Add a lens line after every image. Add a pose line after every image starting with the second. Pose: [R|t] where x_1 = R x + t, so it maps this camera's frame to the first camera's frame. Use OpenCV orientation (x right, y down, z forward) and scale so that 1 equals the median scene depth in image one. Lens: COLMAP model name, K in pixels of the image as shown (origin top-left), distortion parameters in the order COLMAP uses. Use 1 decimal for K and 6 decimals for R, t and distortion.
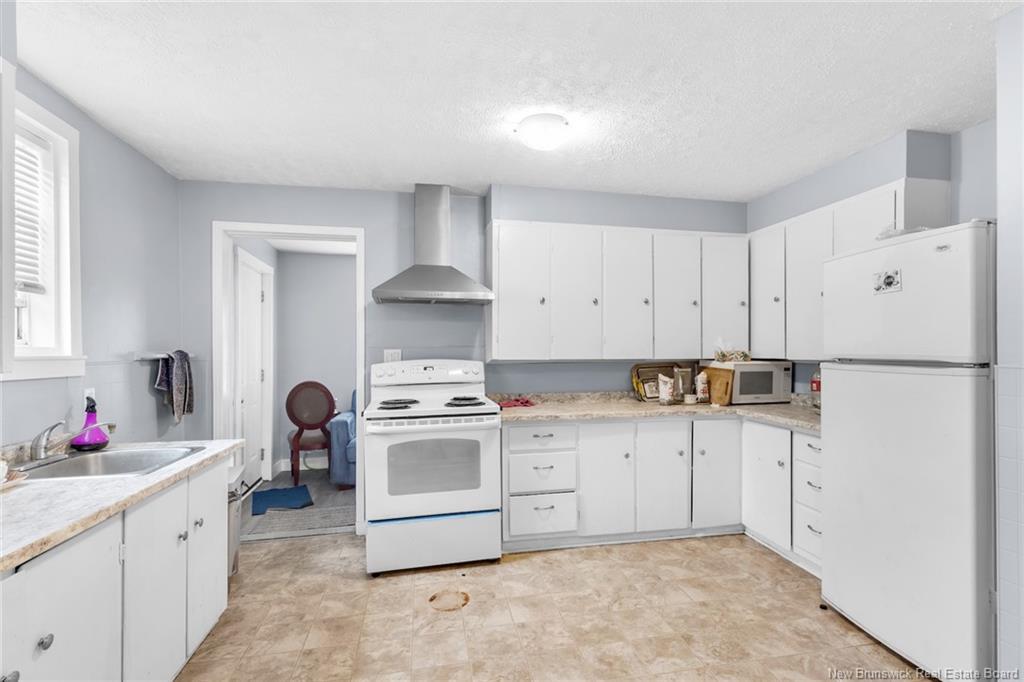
lens RADIAL K [[486.6, 0, 520.8], [0, 486.6, 350.7], [0, 0, 1]] dist [0.001352, 0.000485]
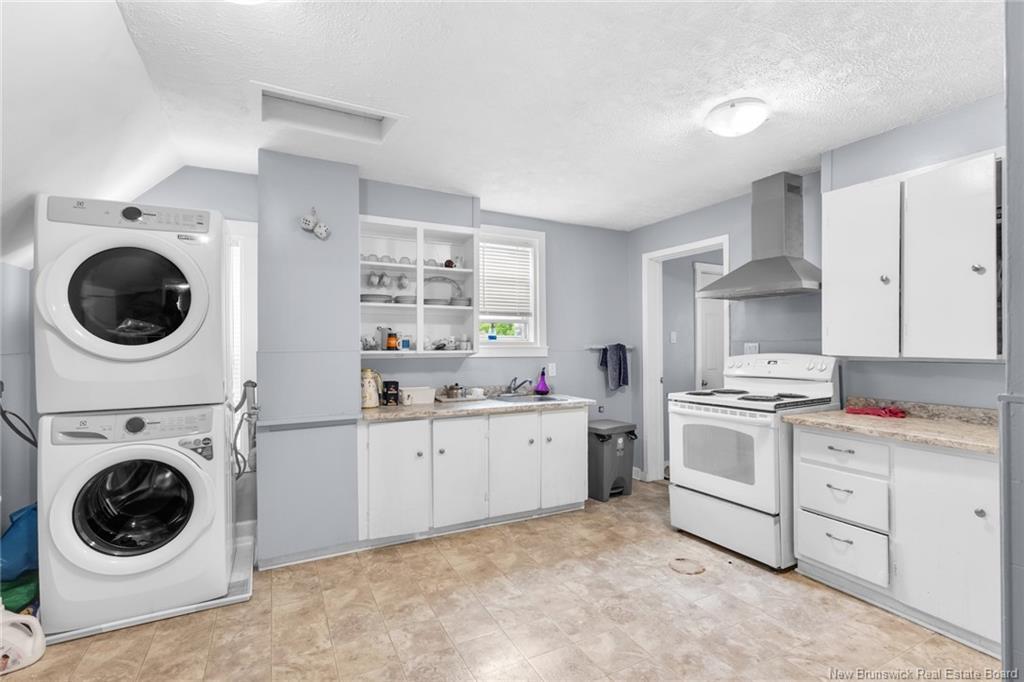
lens RADIAL K [[486.6, 0, 517.1], [0, 486.6, 339.6], [0, 0, 1]] dist [0.001352, 0.000485]
pose [[0.266672, -0.005108, -0.963774, 0.726647], [0.000048, 0.999986, -0.005286, -0.005271], [0.963787, 0.001363, 0.266669, 0.278561]]
